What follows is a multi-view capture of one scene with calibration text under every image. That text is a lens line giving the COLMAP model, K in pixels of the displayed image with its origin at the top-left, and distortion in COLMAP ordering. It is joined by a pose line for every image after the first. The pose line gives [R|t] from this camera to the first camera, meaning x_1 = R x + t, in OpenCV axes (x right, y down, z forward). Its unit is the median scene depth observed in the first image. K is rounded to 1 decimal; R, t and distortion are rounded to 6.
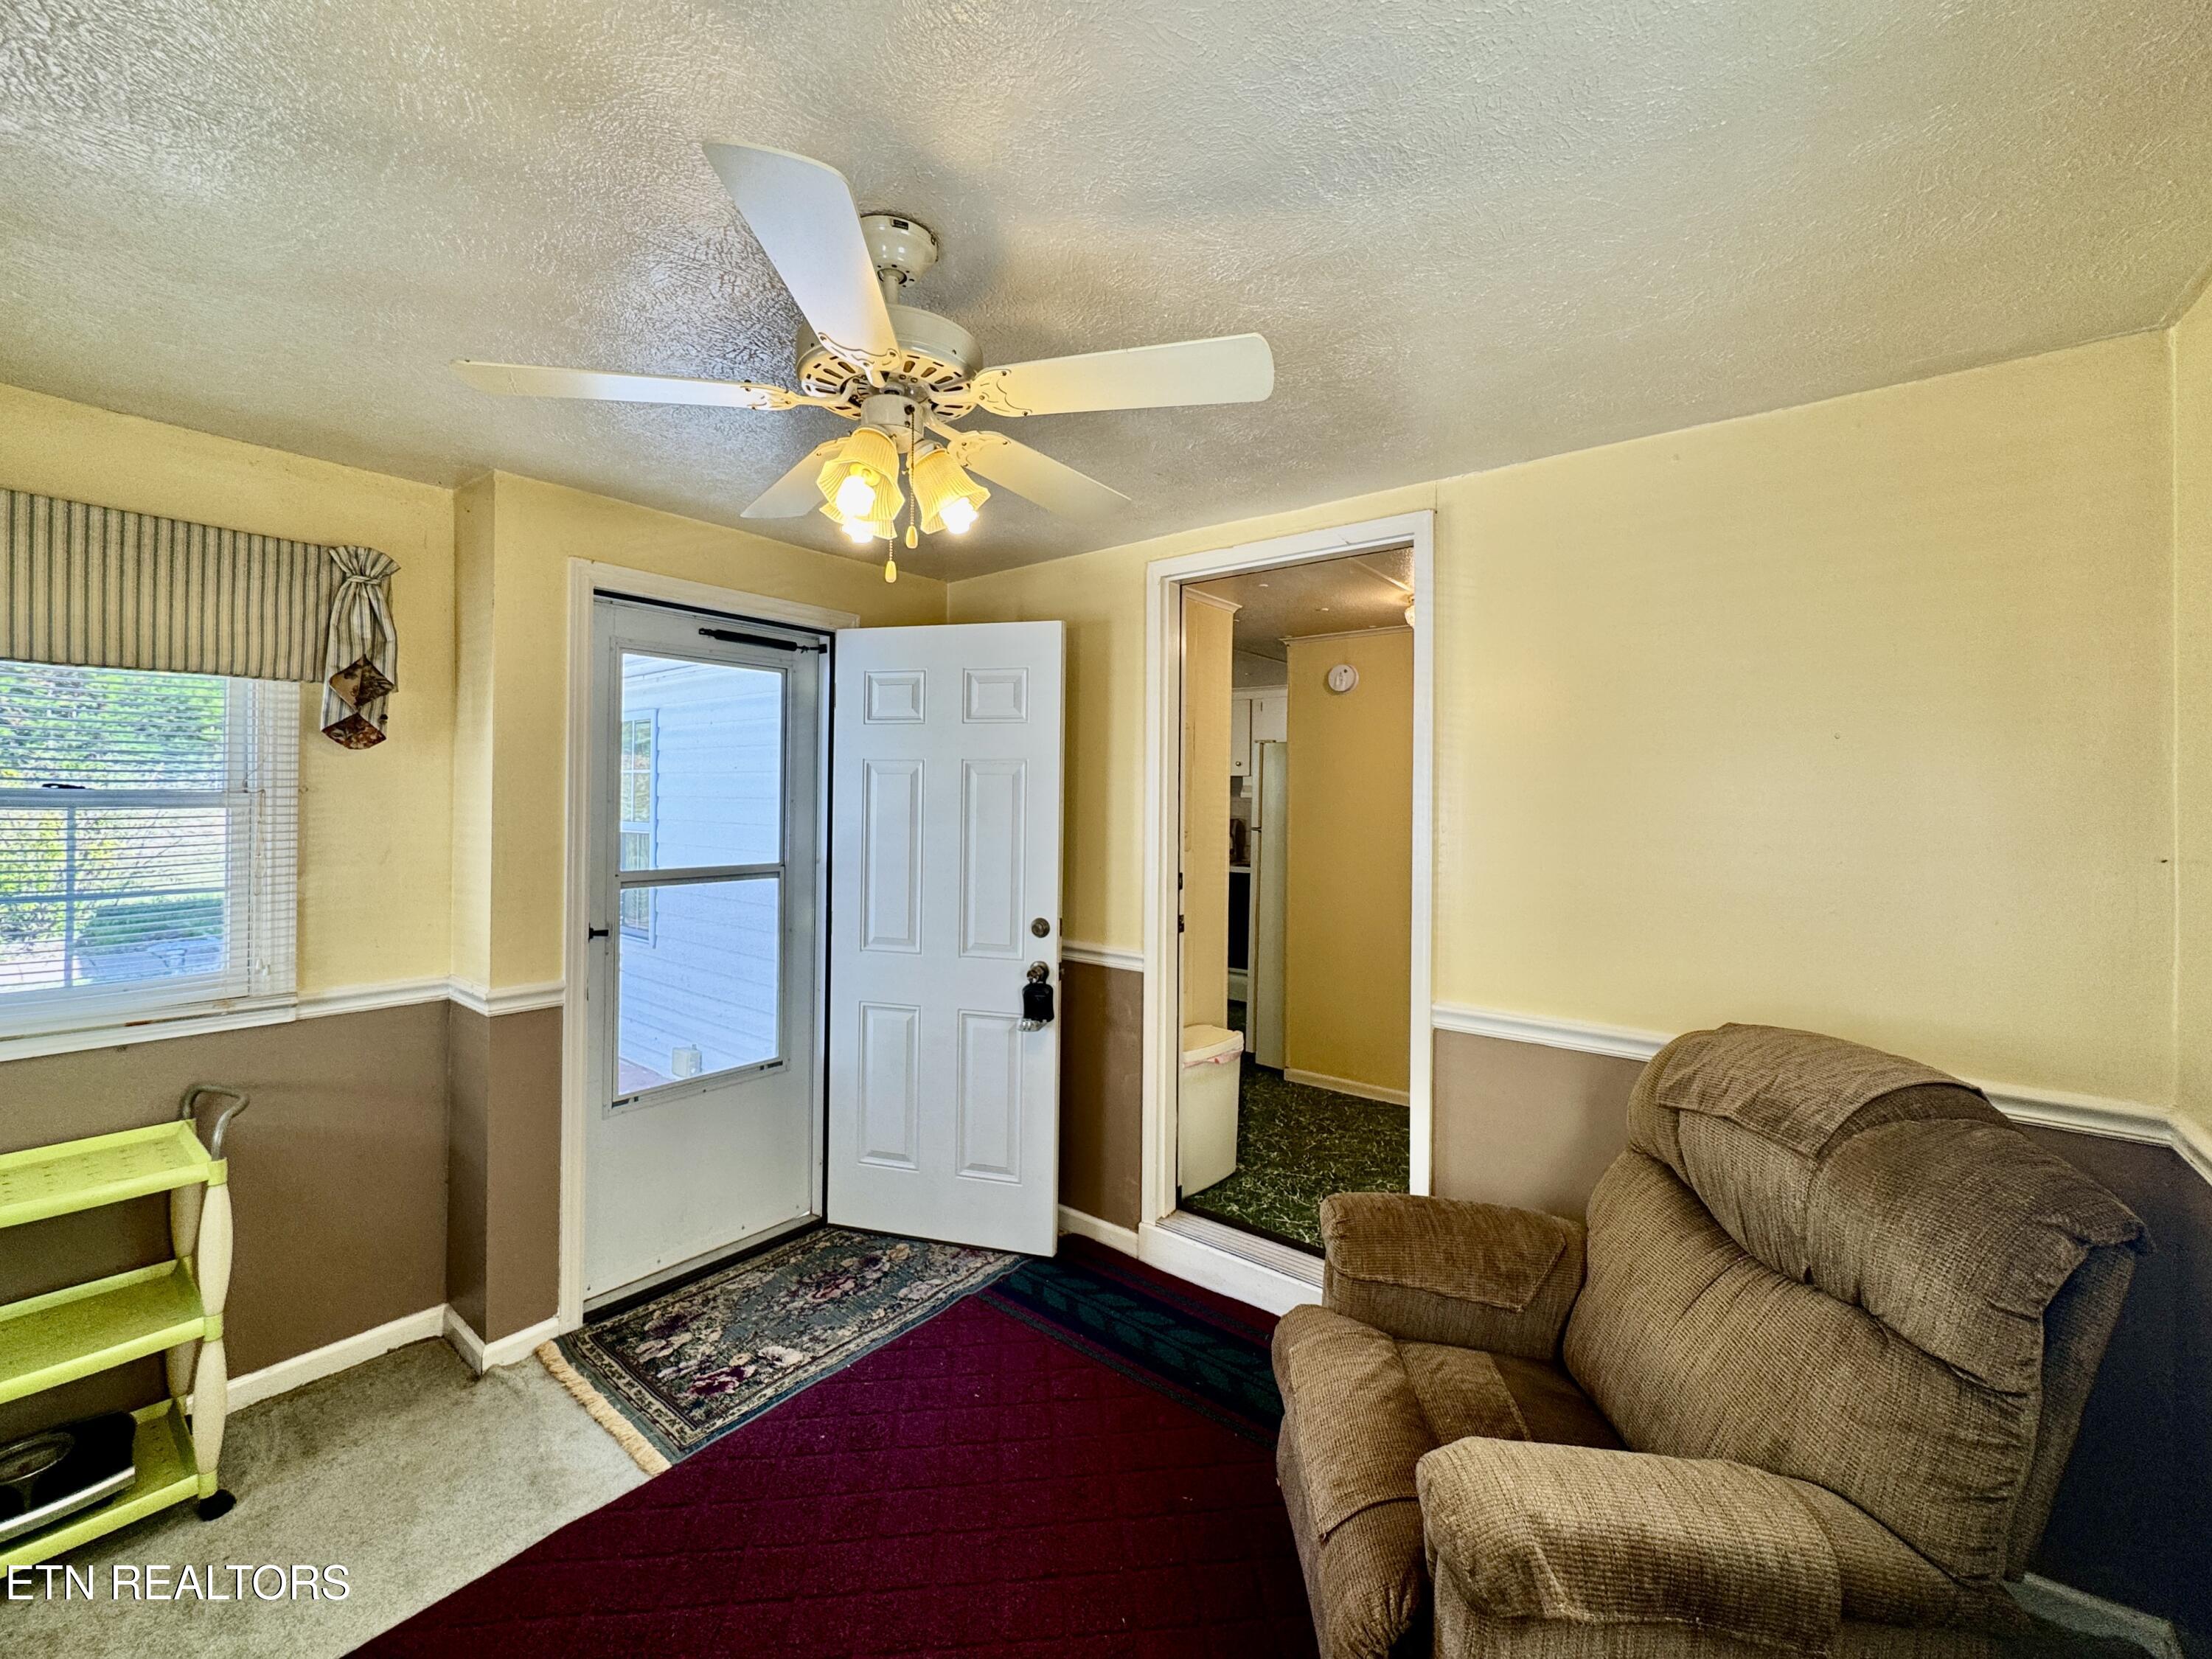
lens RADIAL K [[905.9, 0, 1105.4], [0, 905.9, 794.7], [0, 0, 1]] dist [-0.001283, 0.000271]
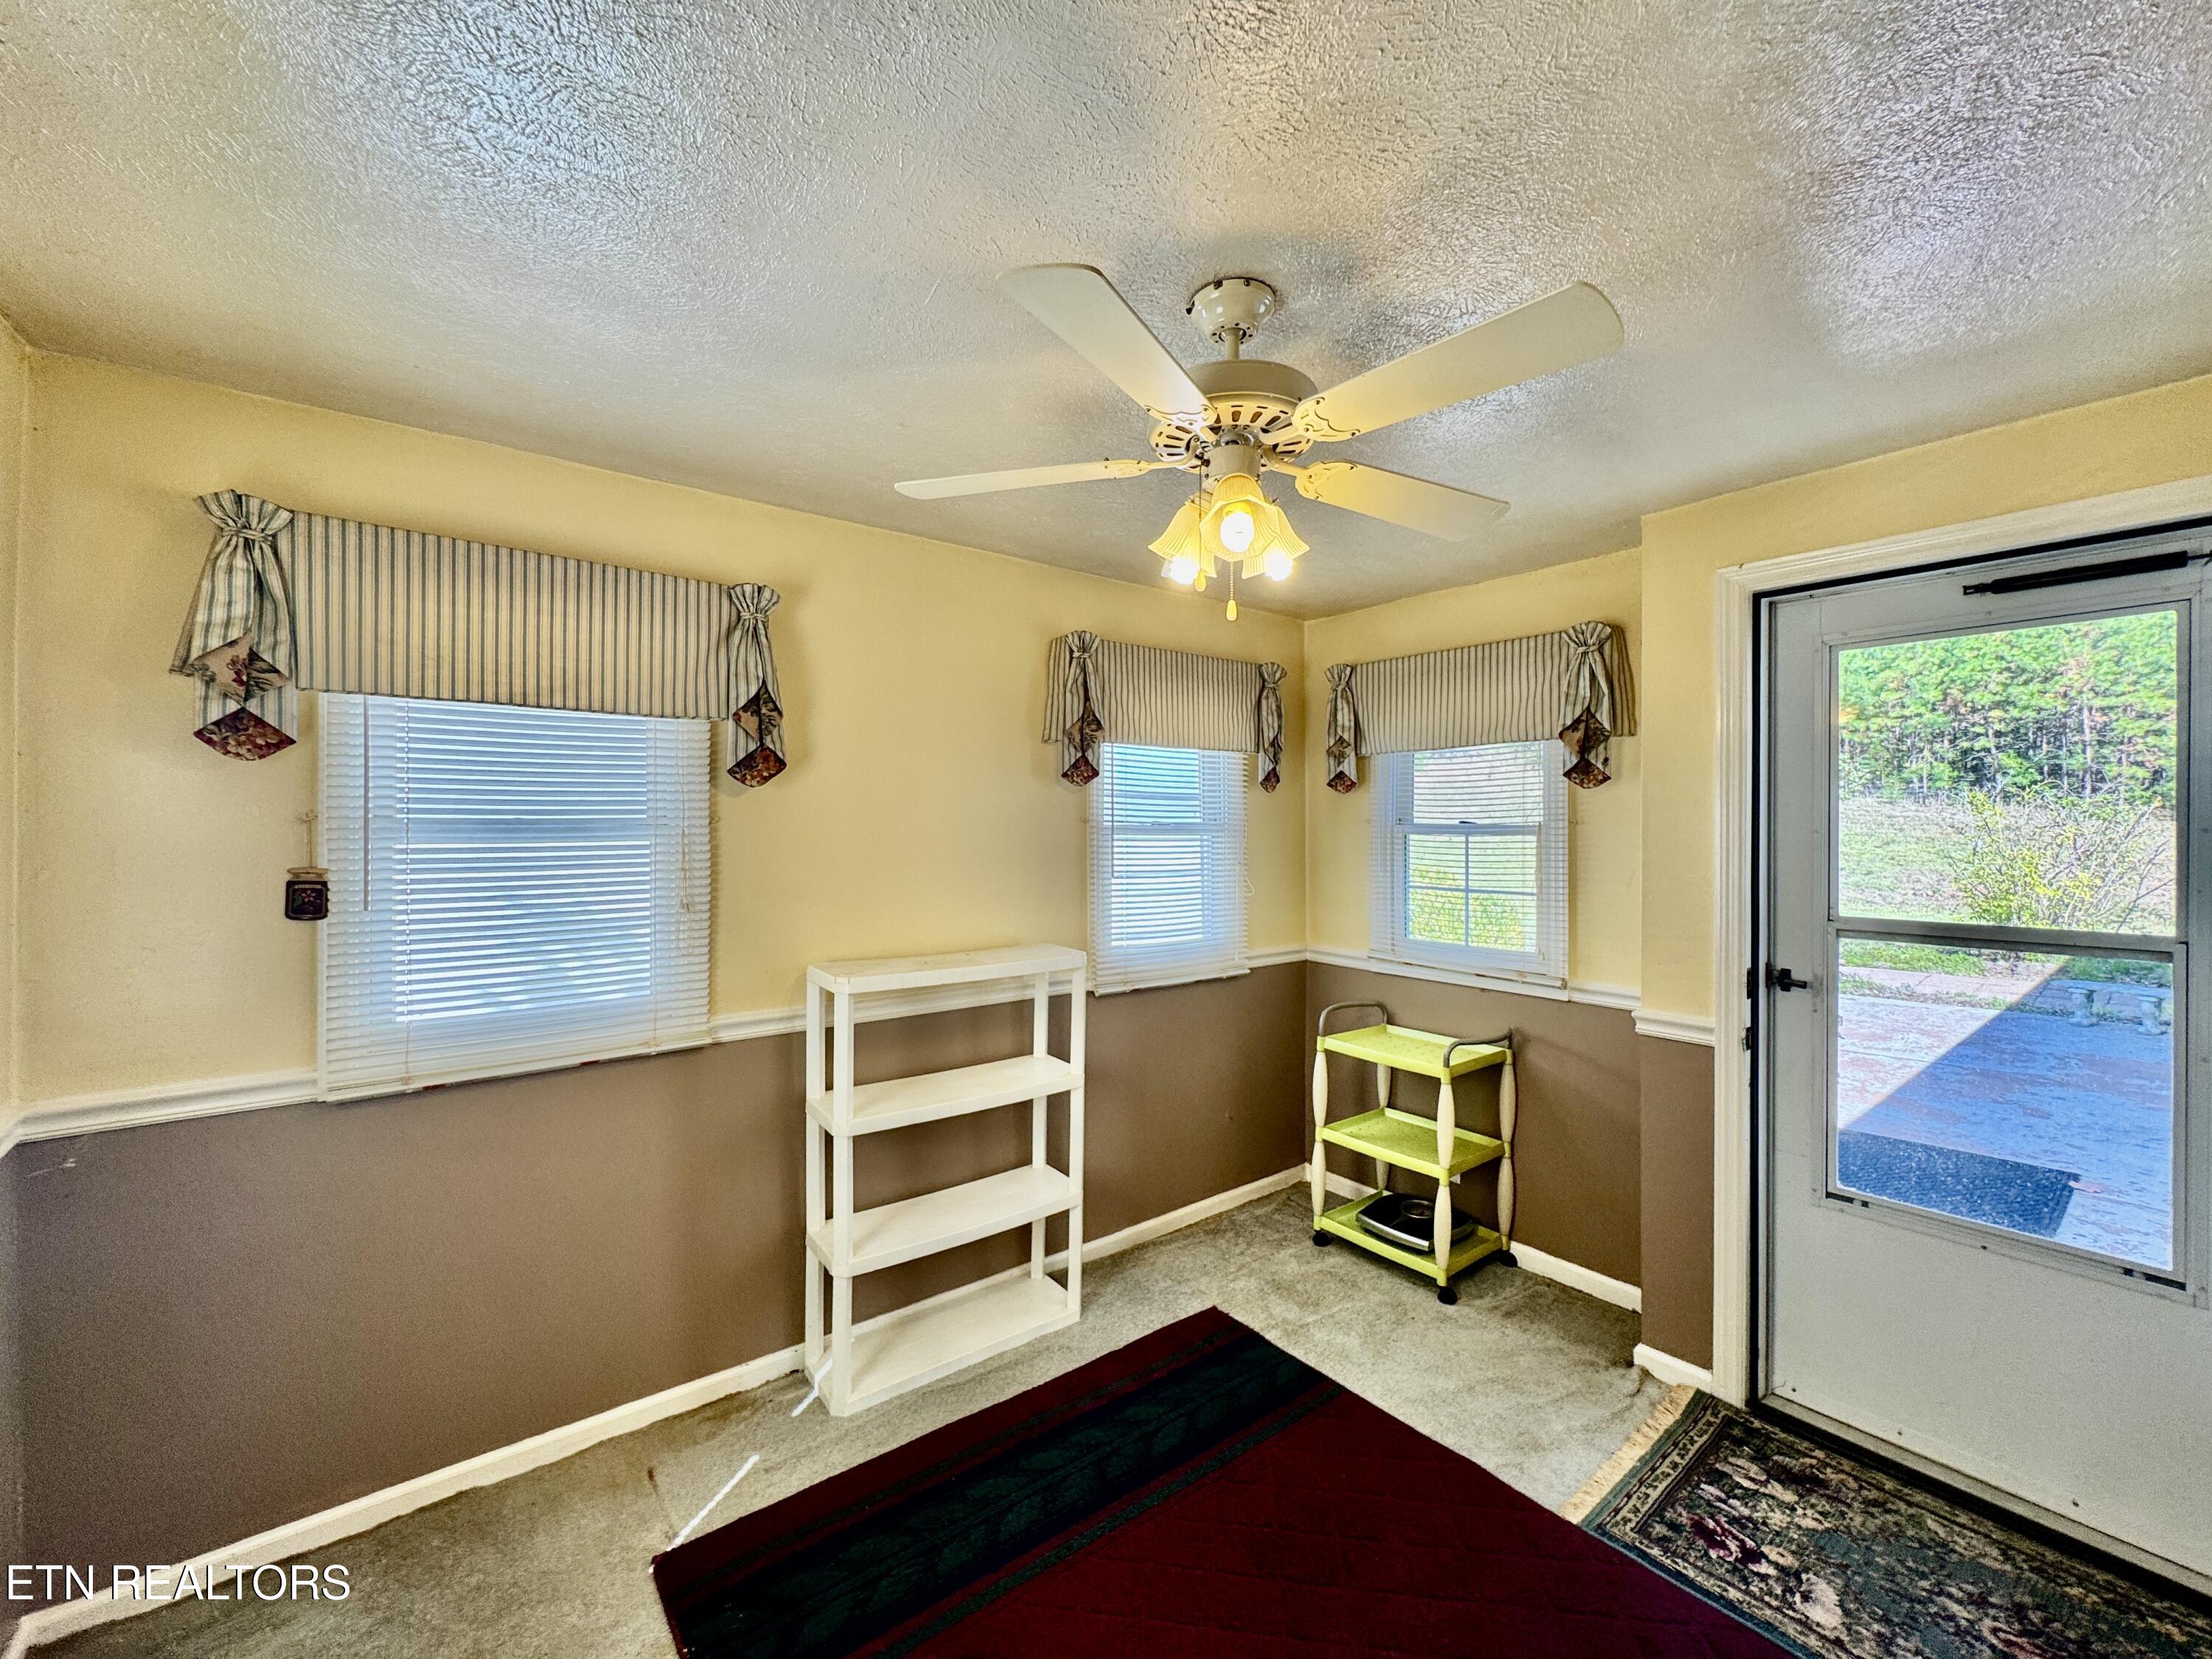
lens RADIAL K [[891.2, 0, 1110.4], [0, 891.2, 821.8], [0, 0, 1]] dist [-0.000559, 0.000109]
pose [[-0.234713, -0.012234, -0.971988, 0.485428], [0.004687, 0.999895, -0.013717, 0.008313], [0.972053, -0.007775, -0.234631, 0.646607]]
